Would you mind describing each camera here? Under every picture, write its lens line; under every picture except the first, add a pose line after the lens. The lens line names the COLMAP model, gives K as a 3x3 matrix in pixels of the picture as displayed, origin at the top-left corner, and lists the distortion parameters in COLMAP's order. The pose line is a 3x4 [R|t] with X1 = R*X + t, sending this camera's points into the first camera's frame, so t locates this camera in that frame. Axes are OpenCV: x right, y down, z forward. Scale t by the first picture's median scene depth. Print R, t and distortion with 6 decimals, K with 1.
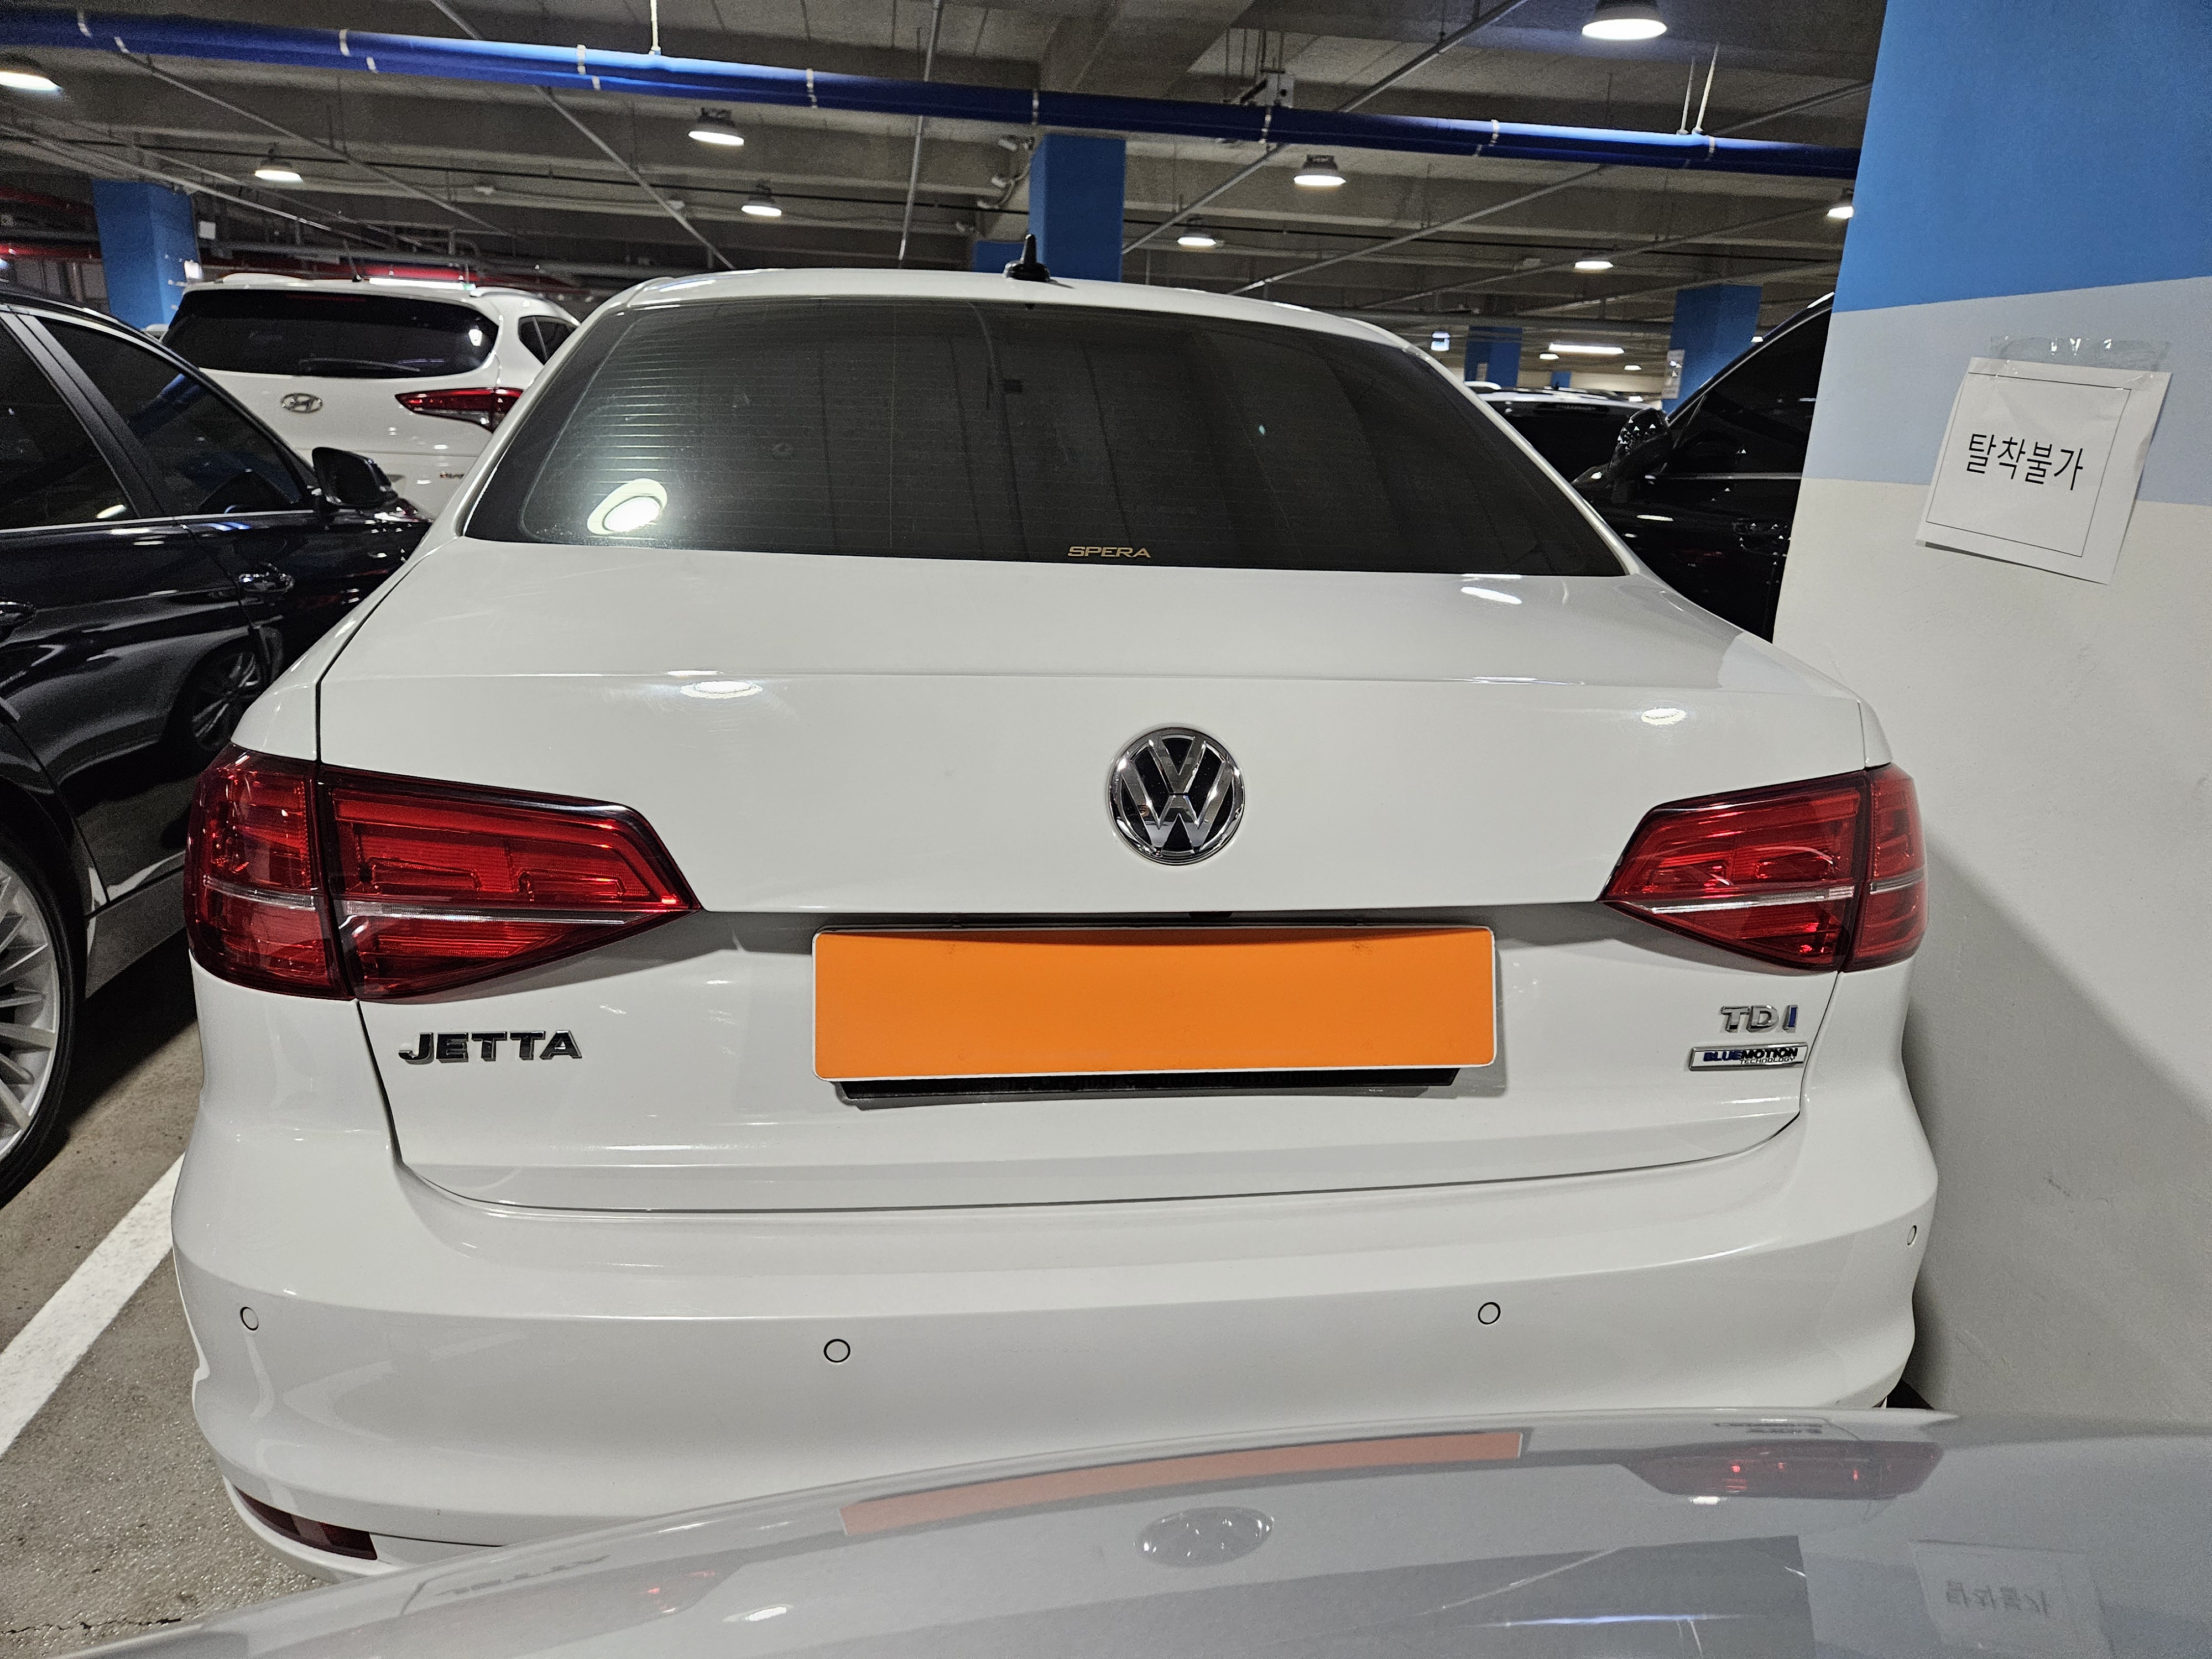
lens RADIAL K [[1531.4, 0, 1112.2], [0, 1531.4, 875.5], [0, 0, 1]] dist [0.053051, -0.058530]
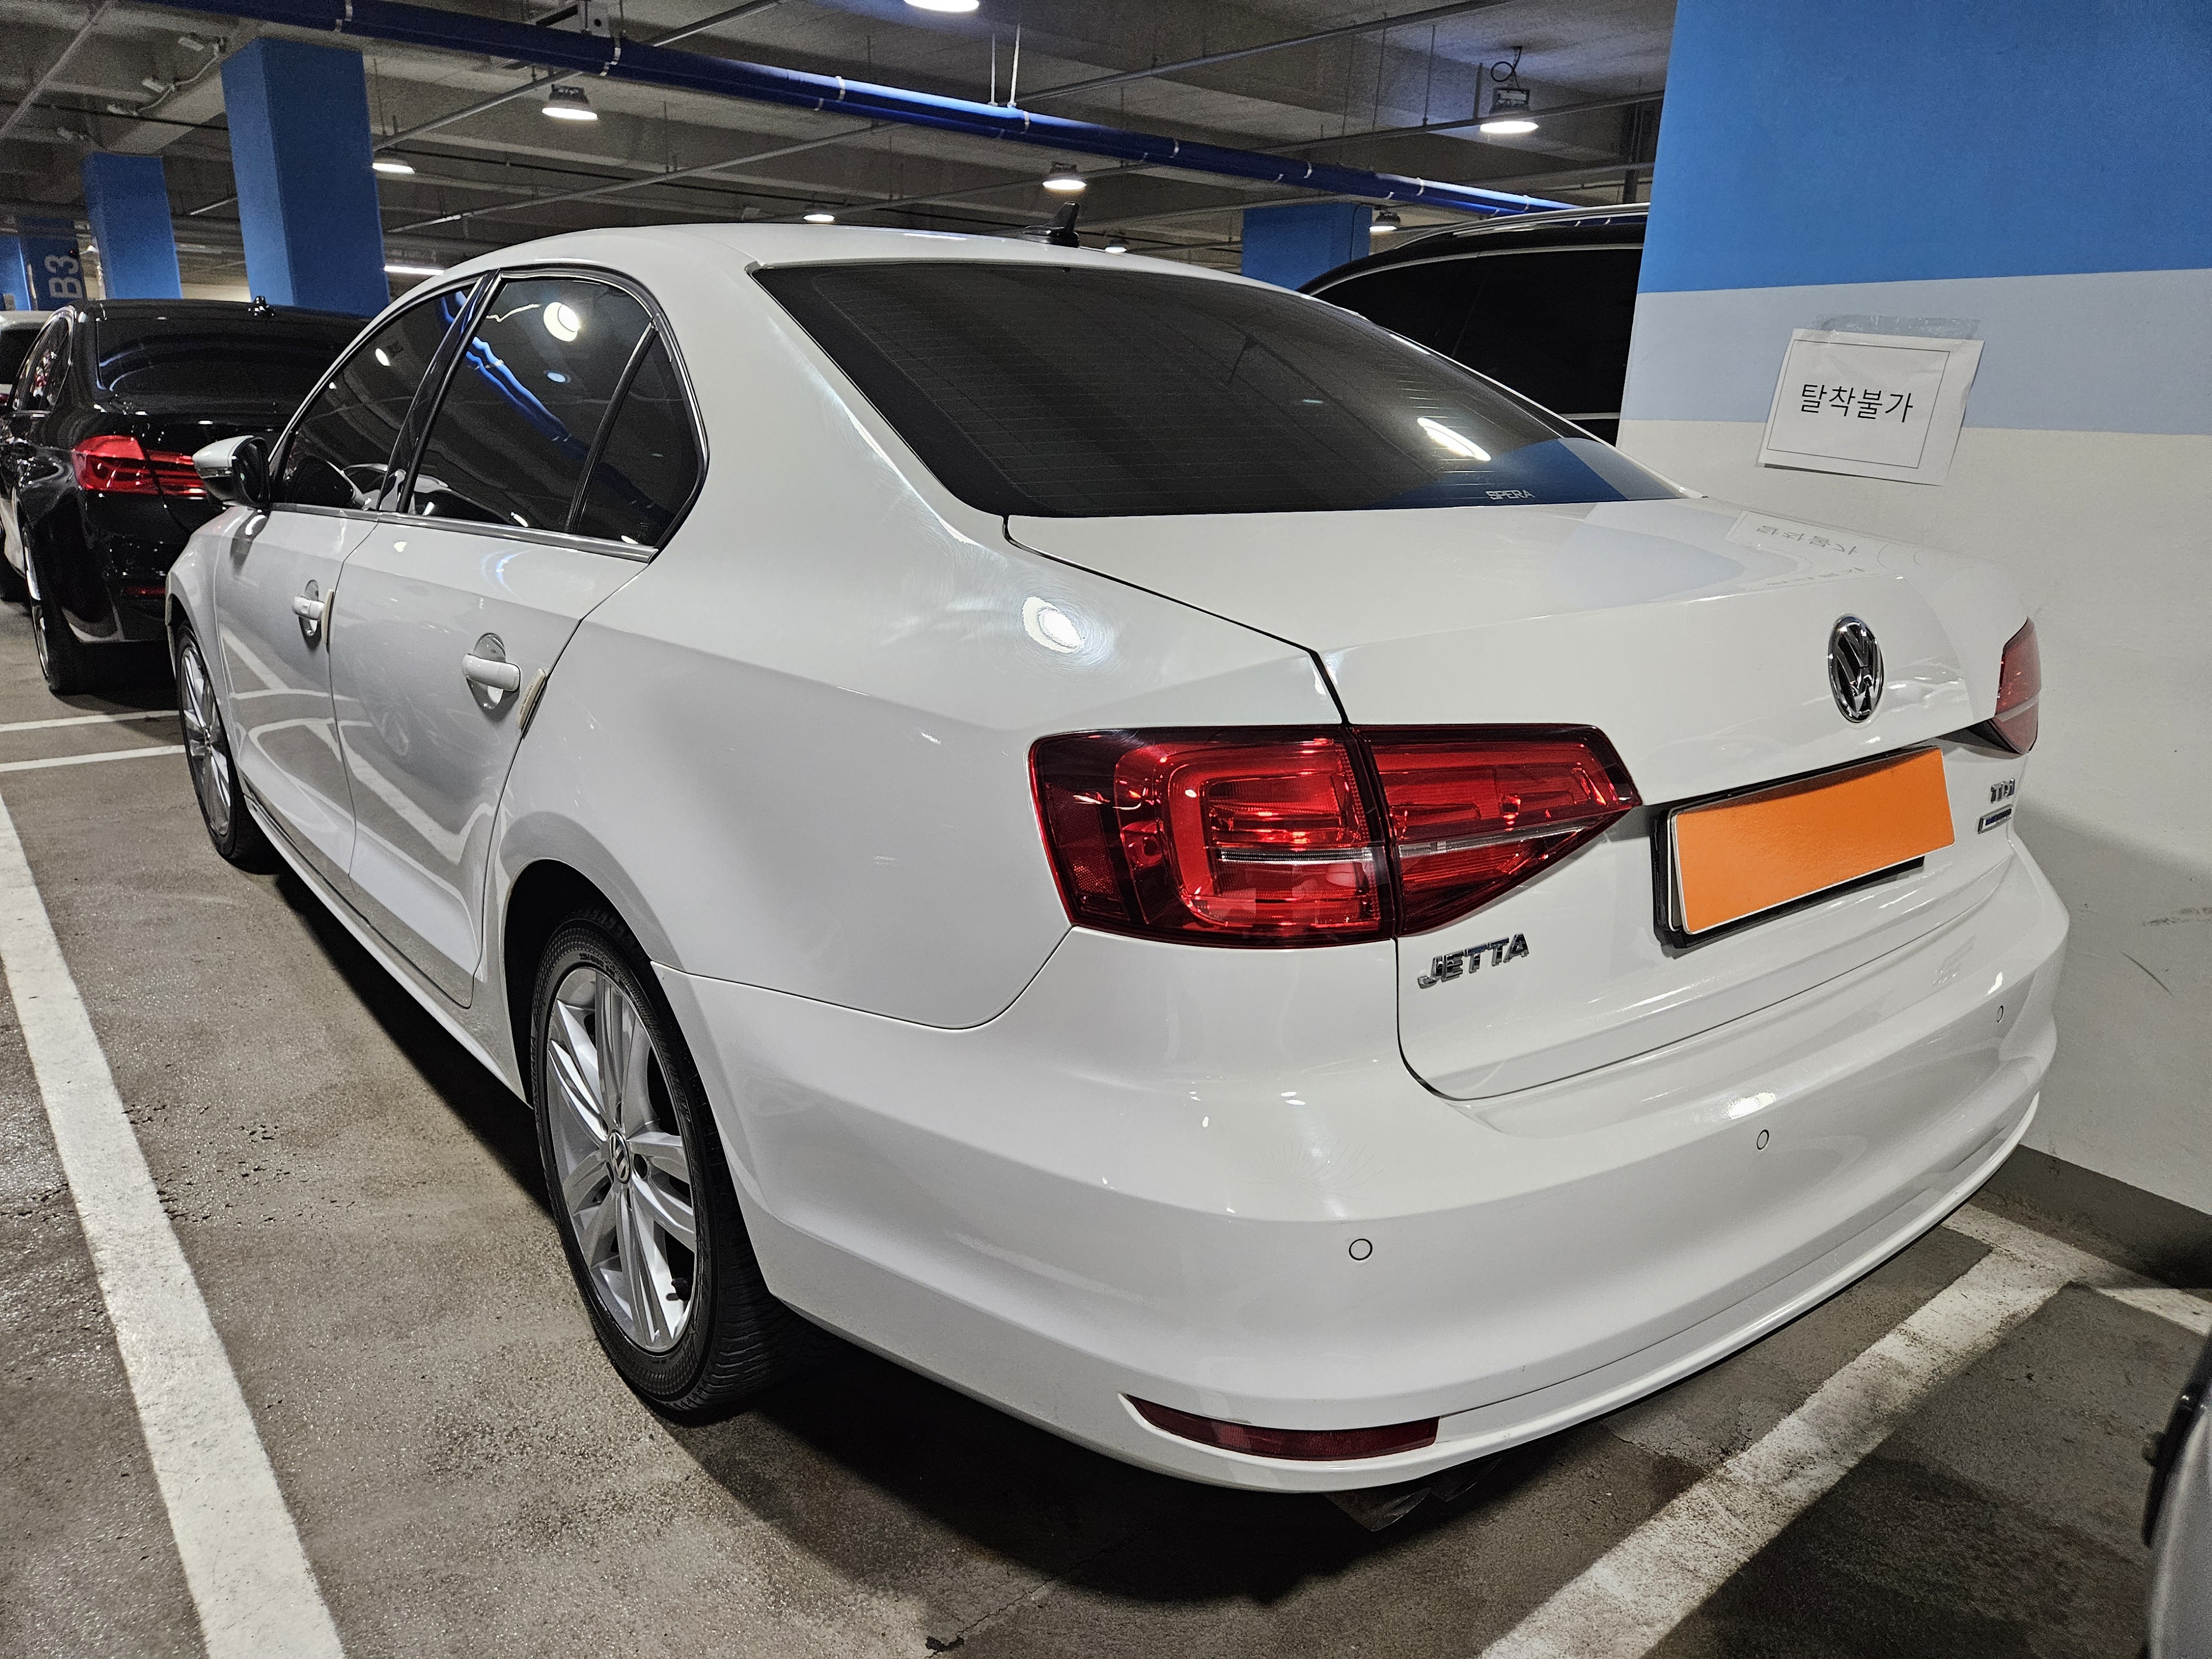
lens RADIAL K [[1515.9, 0, 1107.3], [0, 1515.9, 870.0], [0, 0, 1]] dist [0.088760, -0.085826]
pose [[0.854560, -0.165927, 0.492134, -0.610572], [0.151722, 0.986013, 0.068986, -0.036515], [-0.496697, 0.015715, 0.867781, 0.089651]]
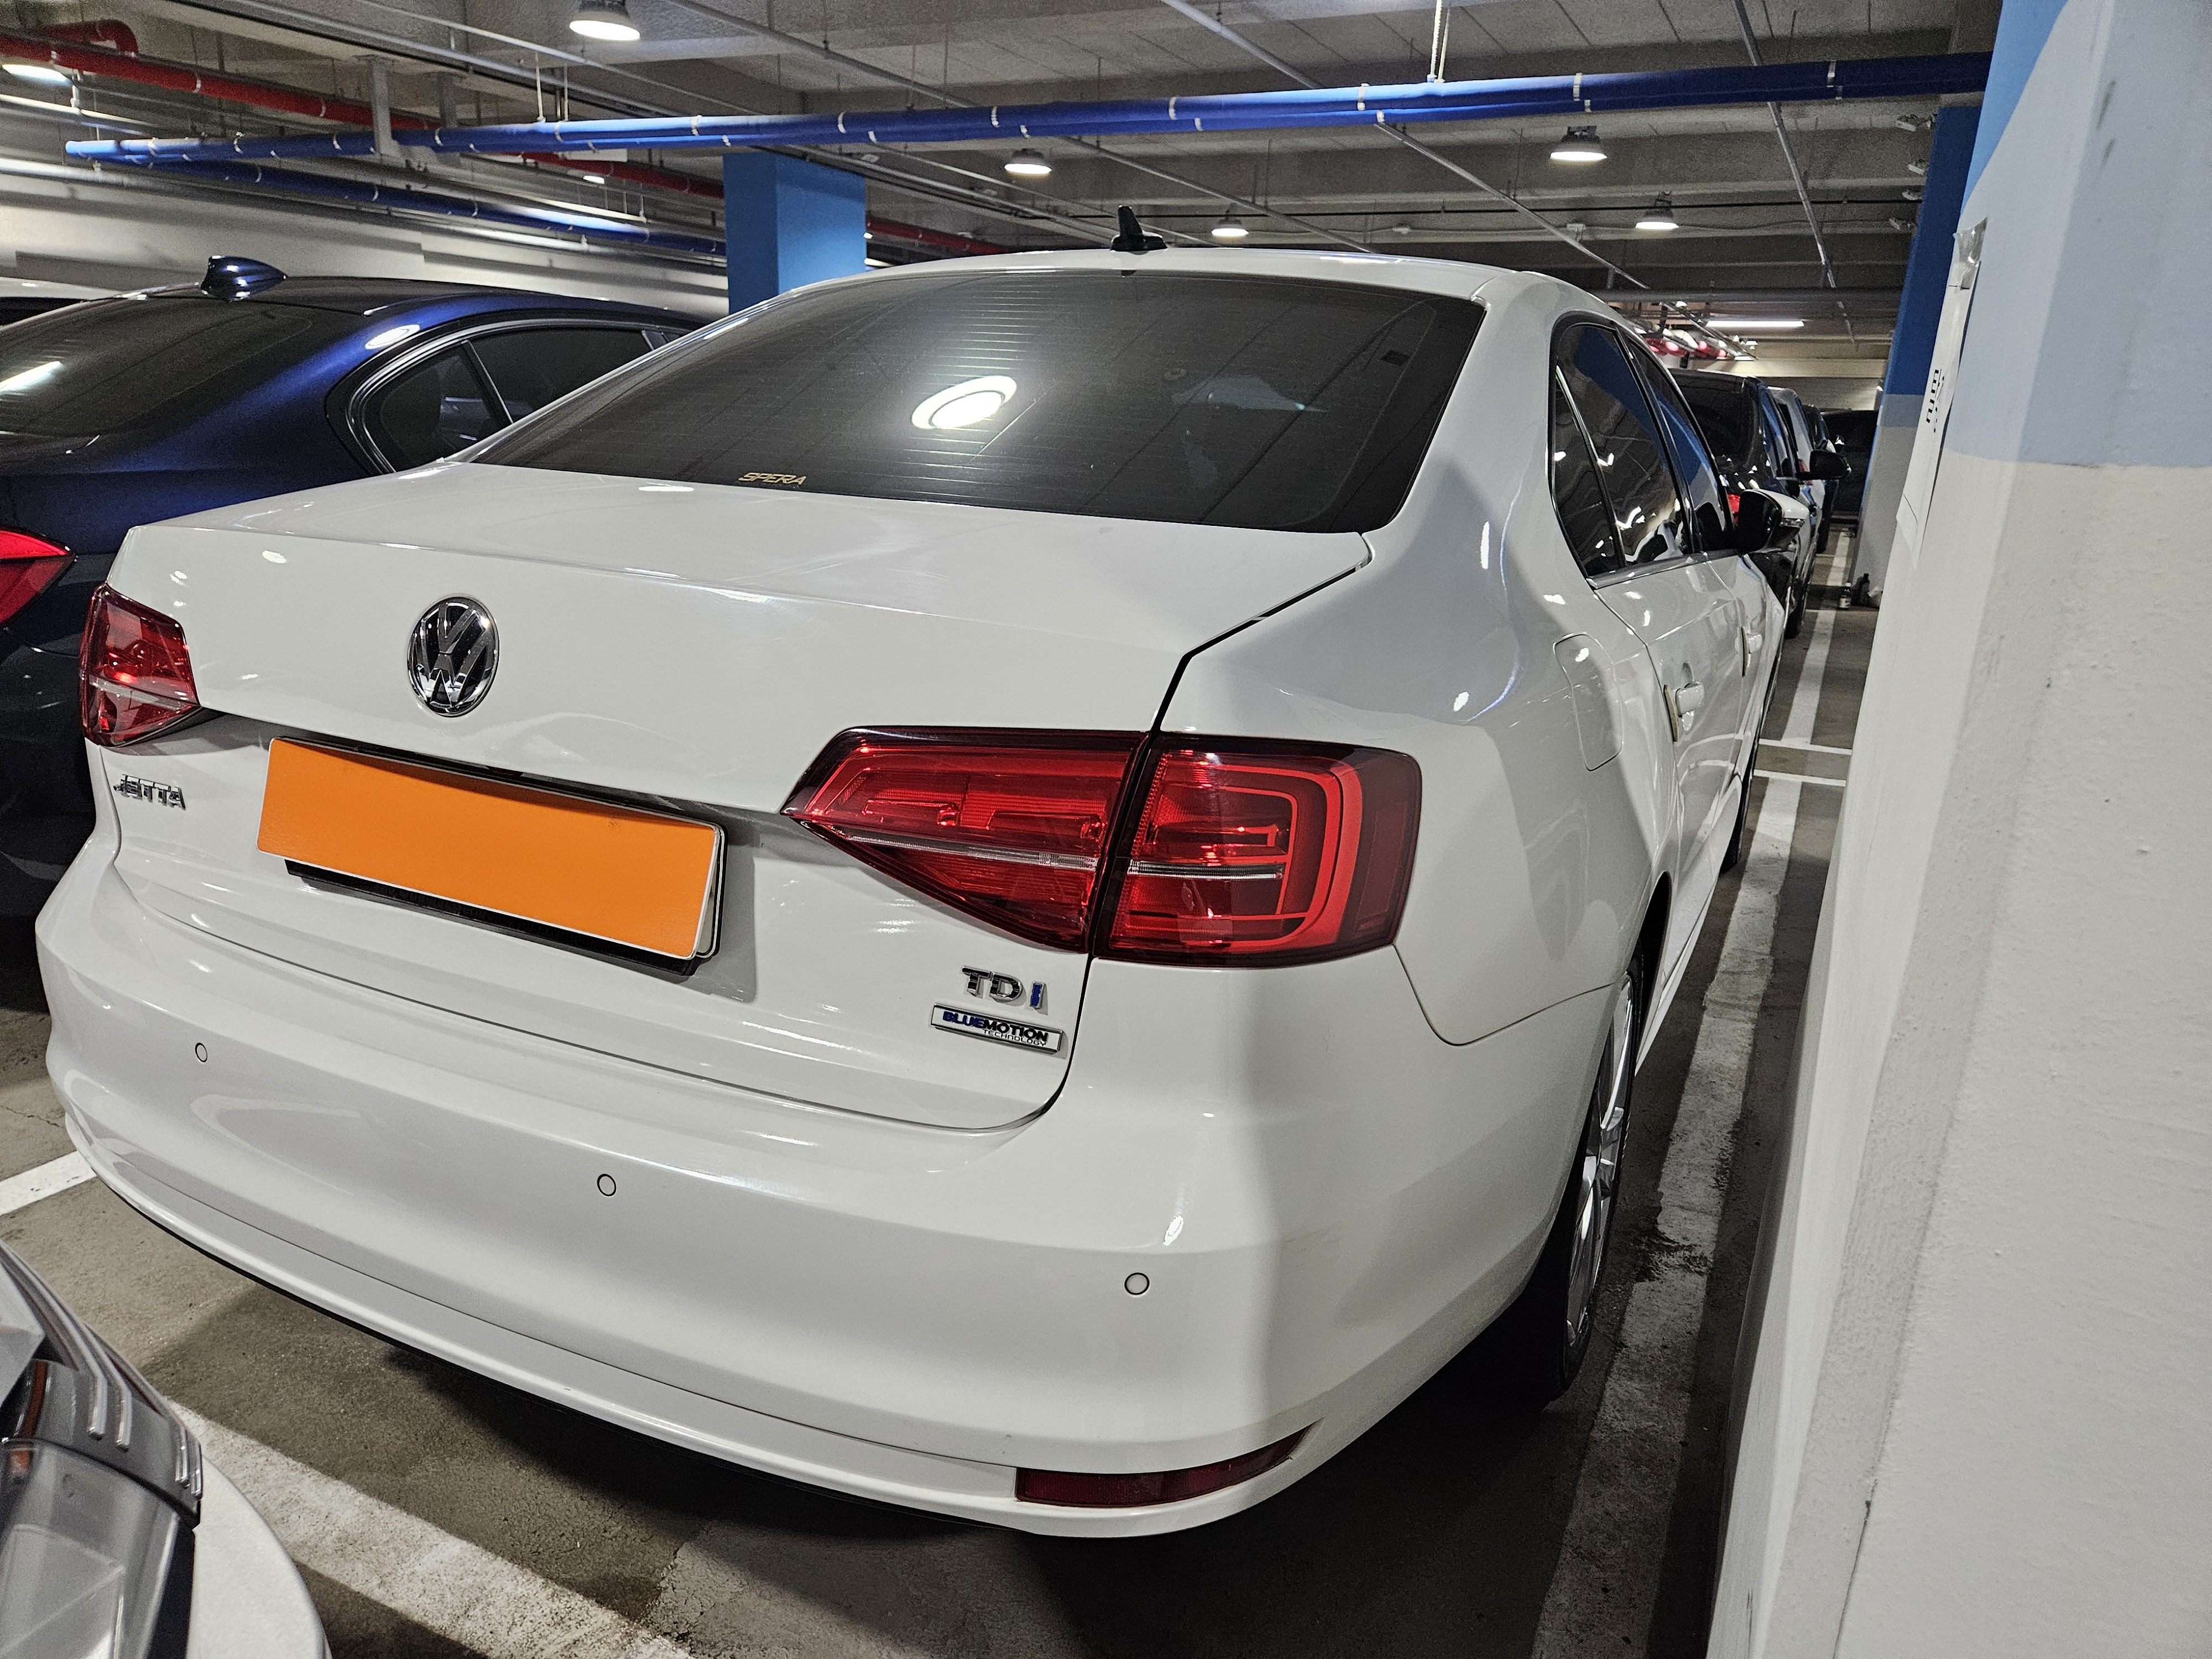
lens RADIAL K [[1486.4, 0, 1092.7], [0, 1486.4, 865.2], [0, 0, 1]] dist [0.078366, -0.062588]
pose [[0.807214, 0.162183, -0.567540, 0.567733], [-0.172245, 0.984384, 0.036317, -0.011591], [0.564568, 0.068441, 0.822544, 0.182293]]
